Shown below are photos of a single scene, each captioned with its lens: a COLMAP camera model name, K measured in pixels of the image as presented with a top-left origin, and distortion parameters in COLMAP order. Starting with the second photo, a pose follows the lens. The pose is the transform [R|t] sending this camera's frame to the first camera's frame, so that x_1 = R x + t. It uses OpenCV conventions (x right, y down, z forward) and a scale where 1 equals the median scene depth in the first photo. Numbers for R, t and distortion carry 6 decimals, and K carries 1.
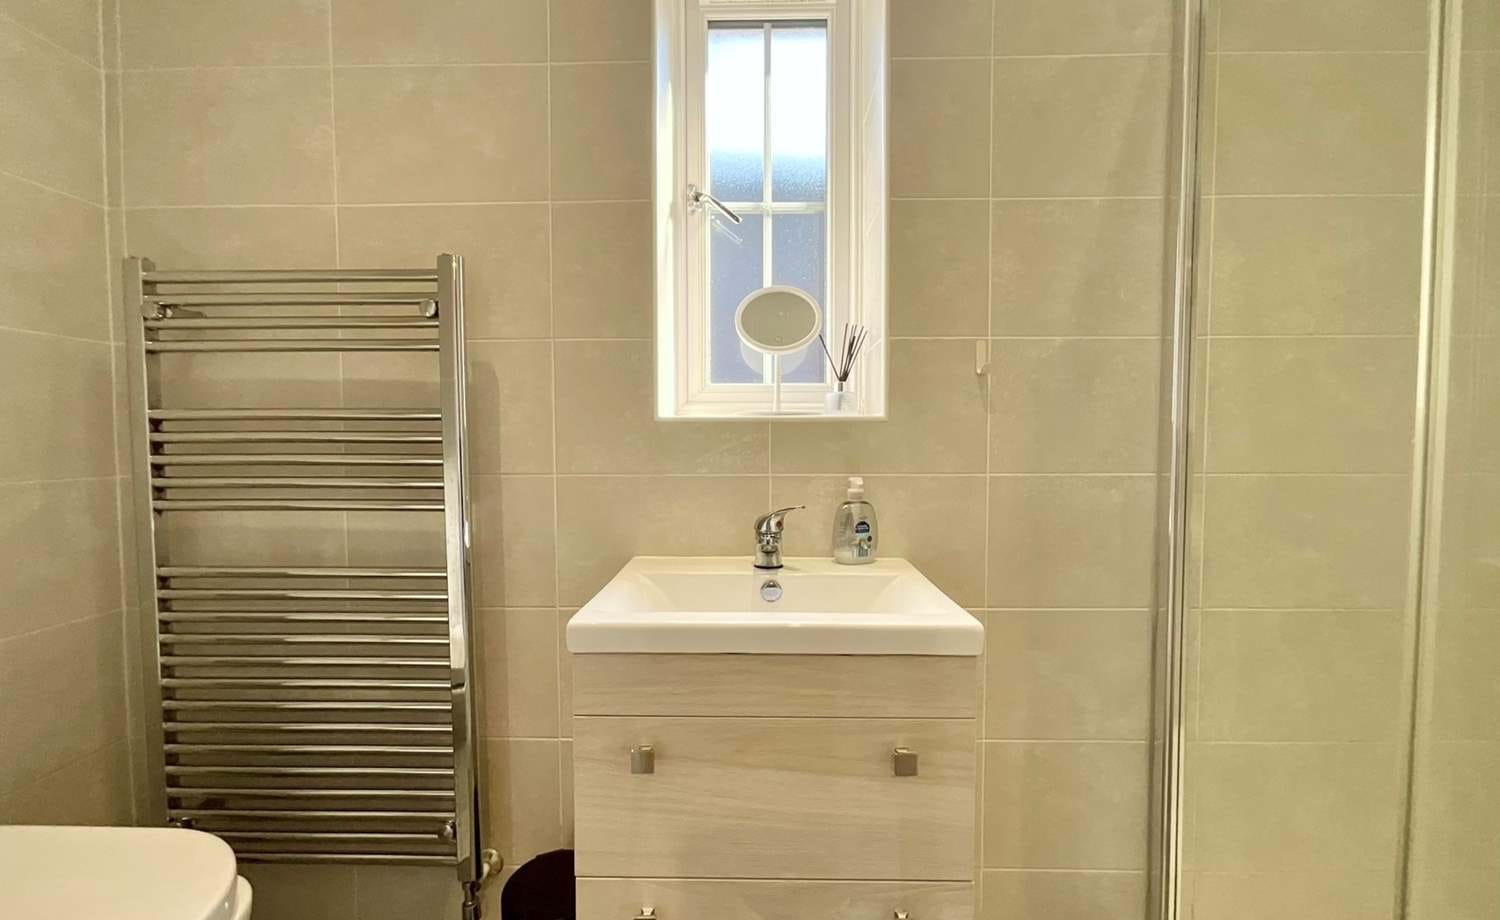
lens RADIAL K [[612.2, 0, 750.0], [0, 612.2, 460.0], [0, 0, 1]] dist [-0.006055, 0.004152]
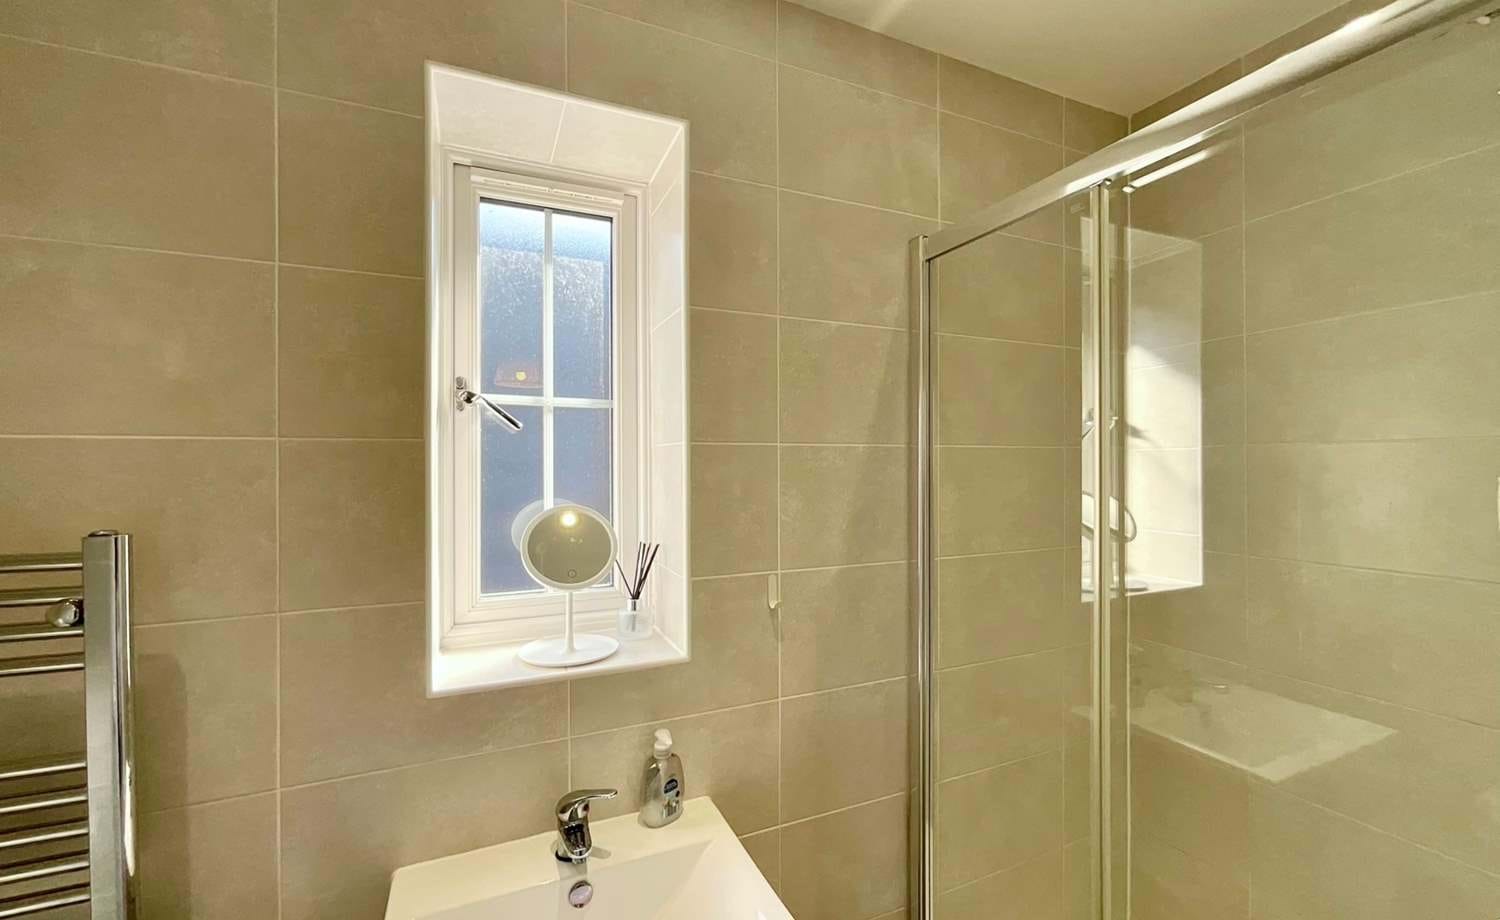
lens RADIAL K [[612.2, 0, 750.0], [0, 612.2, 460.0], [0, 0, 1]] dist [-0.006055, 0.004152]
pose [[0.904668, 0.000404, 0.426117, -0.113383], [0.018539, 0.999015, -0.040306, -0.352989], [-0.425714, 0.044364, 0.903770, 0.040627]]
